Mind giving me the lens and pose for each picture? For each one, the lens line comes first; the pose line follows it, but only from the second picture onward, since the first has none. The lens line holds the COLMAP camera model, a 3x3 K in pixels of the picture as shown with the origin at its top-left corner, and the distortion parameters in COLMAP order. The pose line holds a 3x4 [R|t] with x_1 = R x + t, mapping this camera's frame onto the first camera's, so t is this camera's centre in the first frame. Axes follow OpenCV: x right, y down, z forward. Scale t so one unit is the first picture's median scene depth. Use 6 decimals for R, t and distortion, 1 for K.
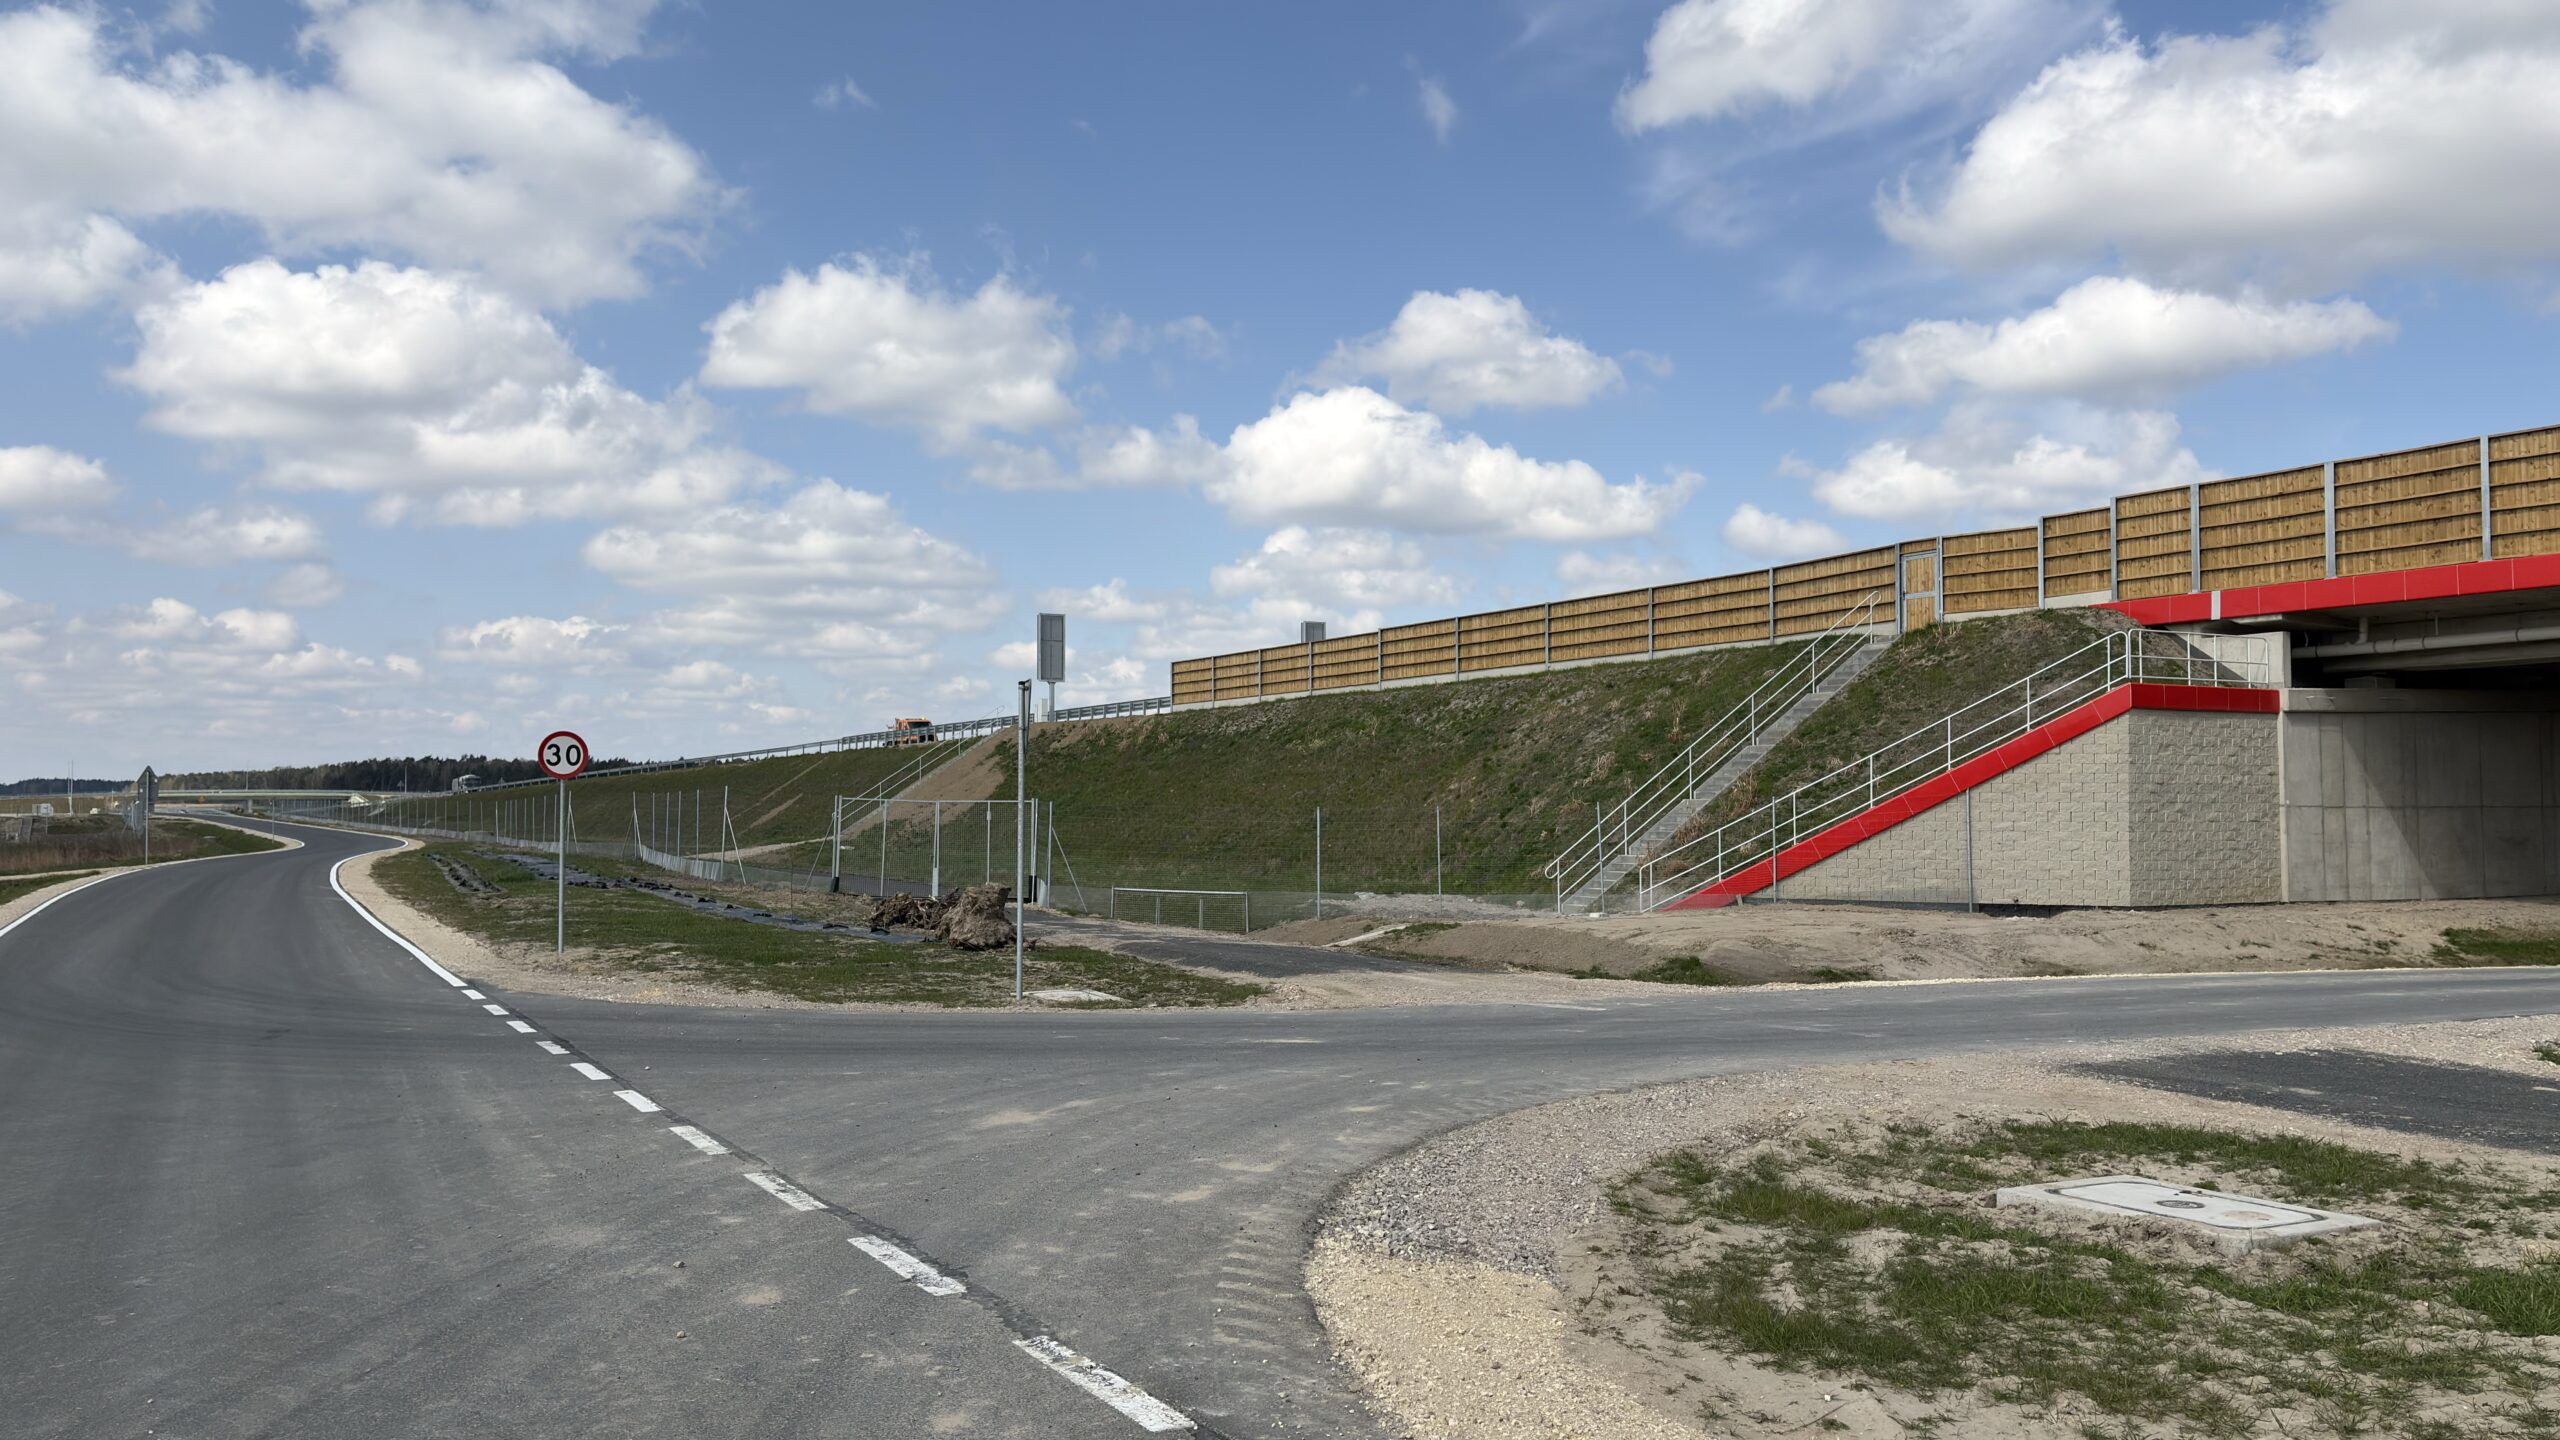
lens RADIAL K [[1924.6, 0, 1280.0], [0, 1924.6, 720.0], [0, 0, 1]] dist [0.032479, -0.004251]
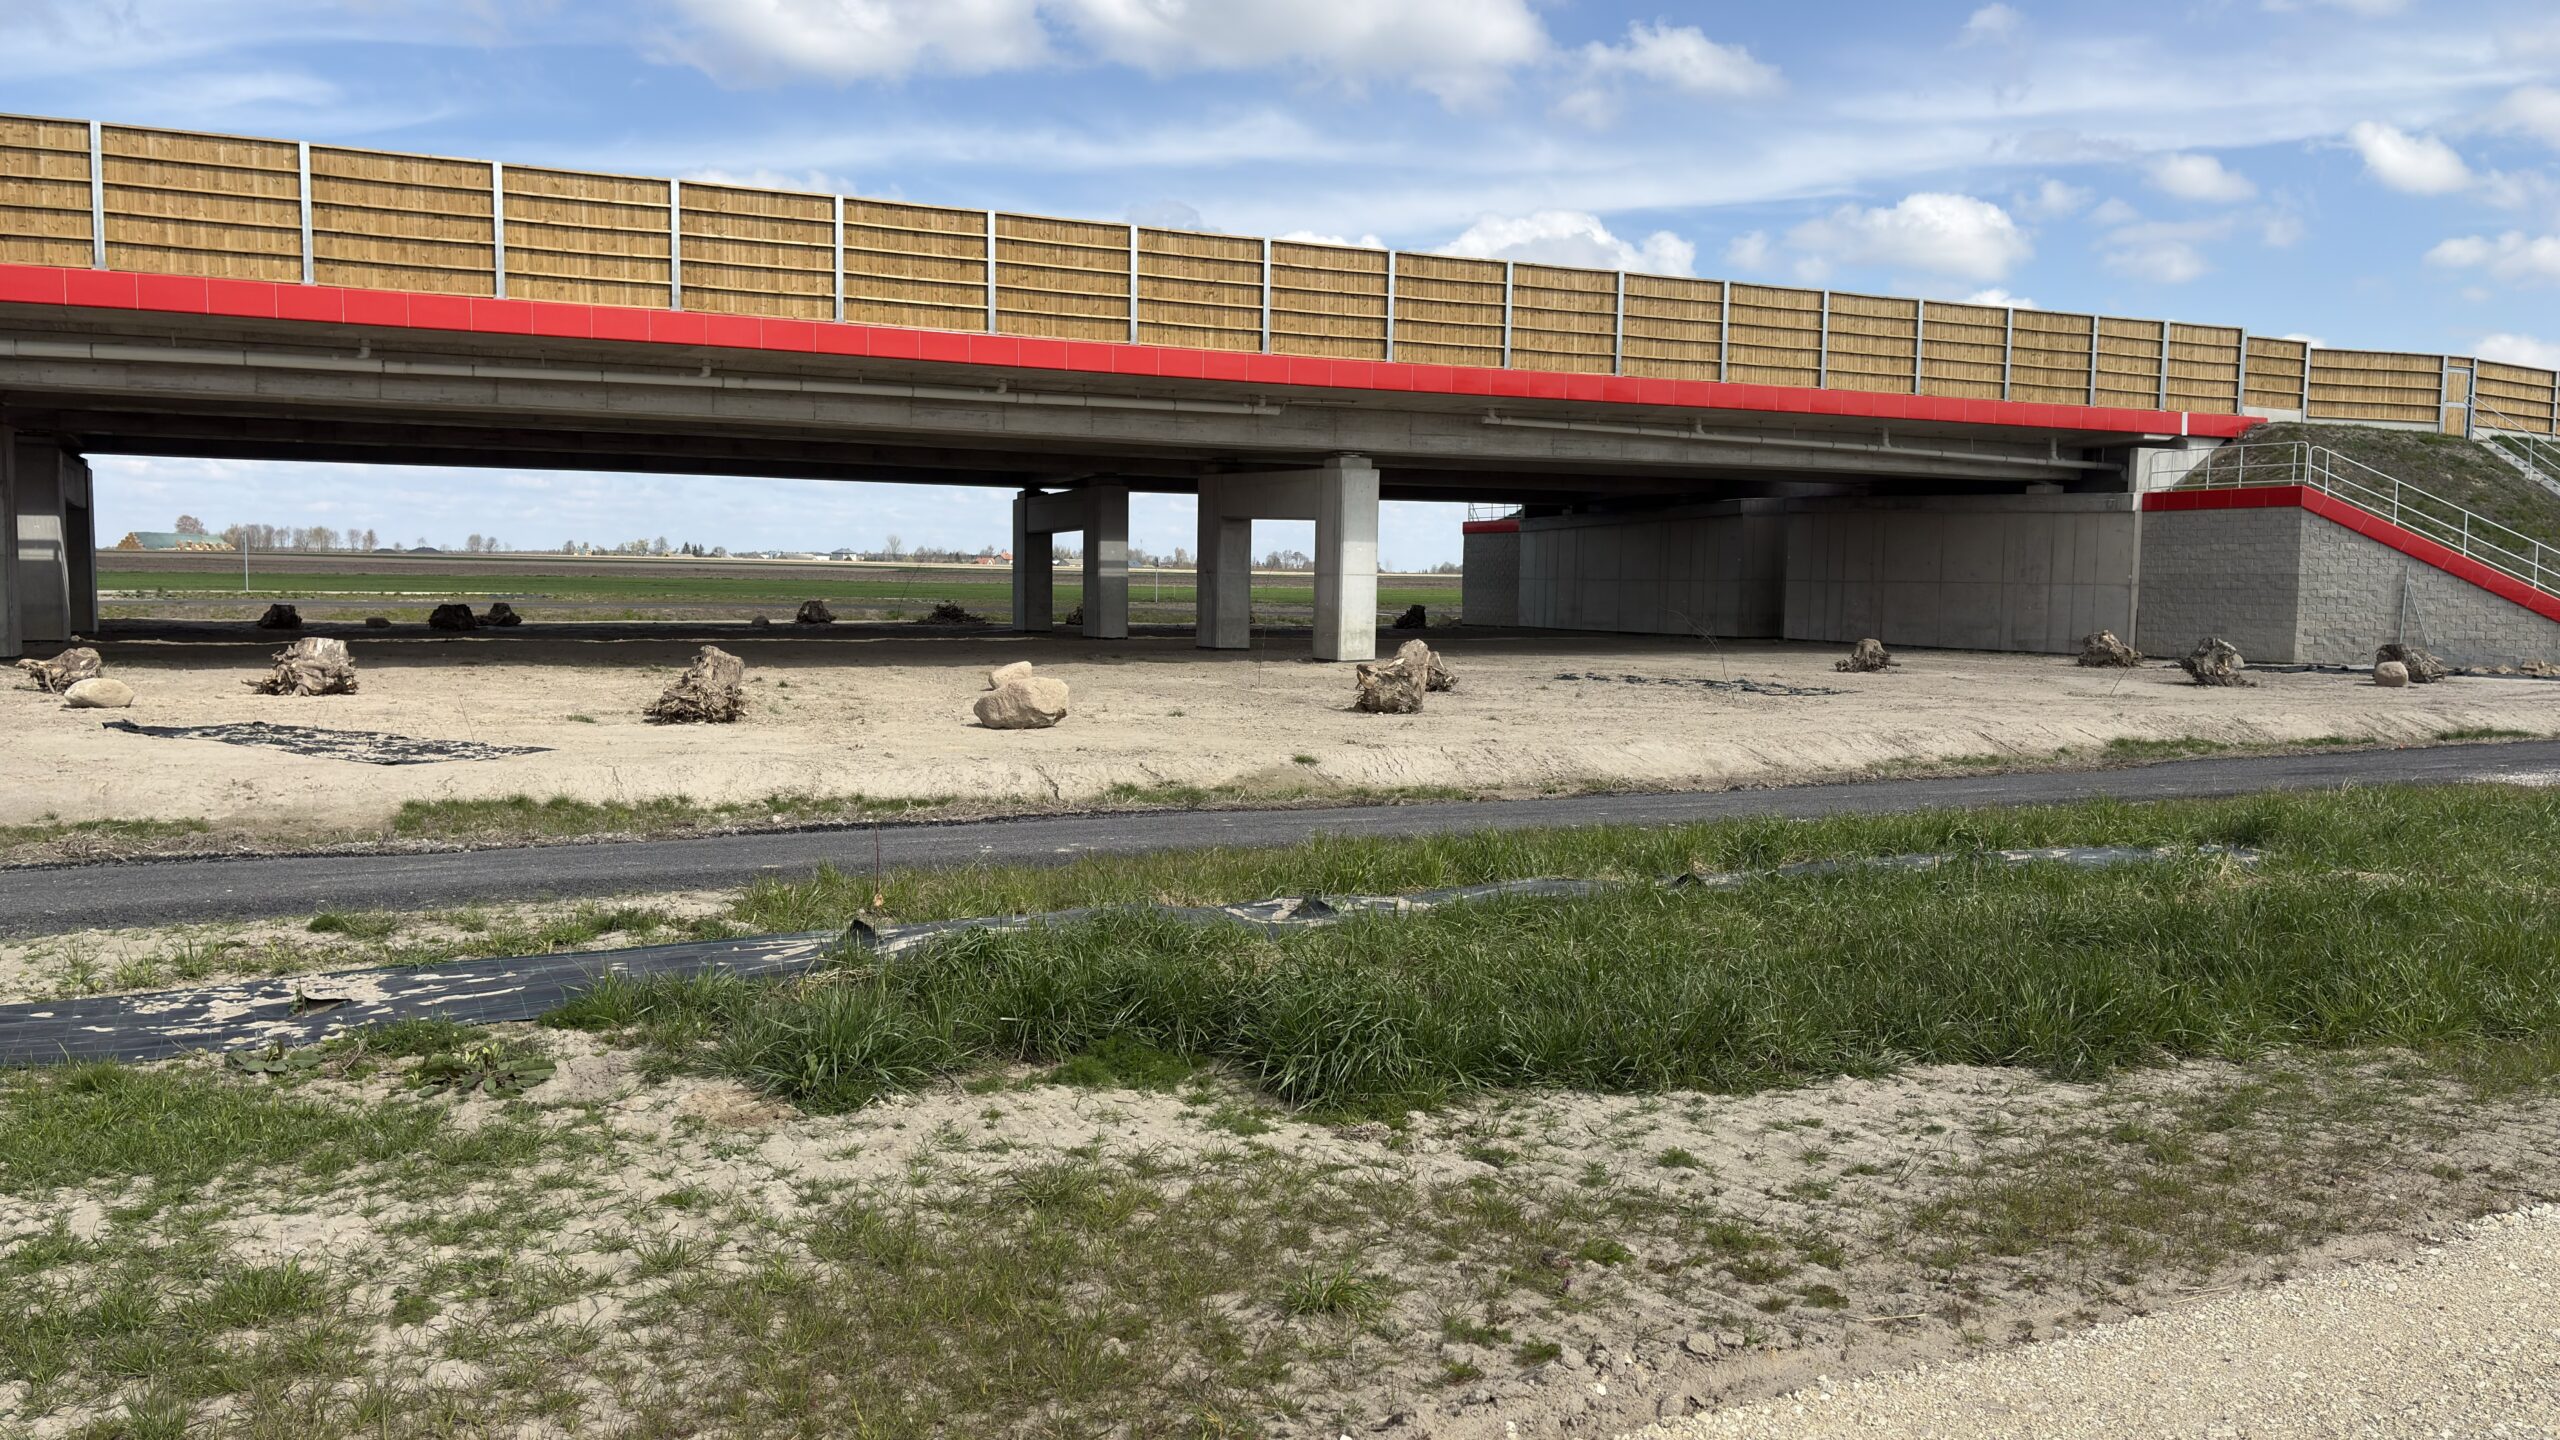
lens RADIAL K [[1924.6, 0, 1280.0], [0, 1924.6, 720.0], [0, 0, 1]] dist [0.032479, -0.004251]
pose [[0.099171, -0.065178, 0.992934, -0.101624], [-0.069342, 0.994974, 0.072238, 0.009552], [-0.992651, -0.076016, 0.094153, 0.185842]]
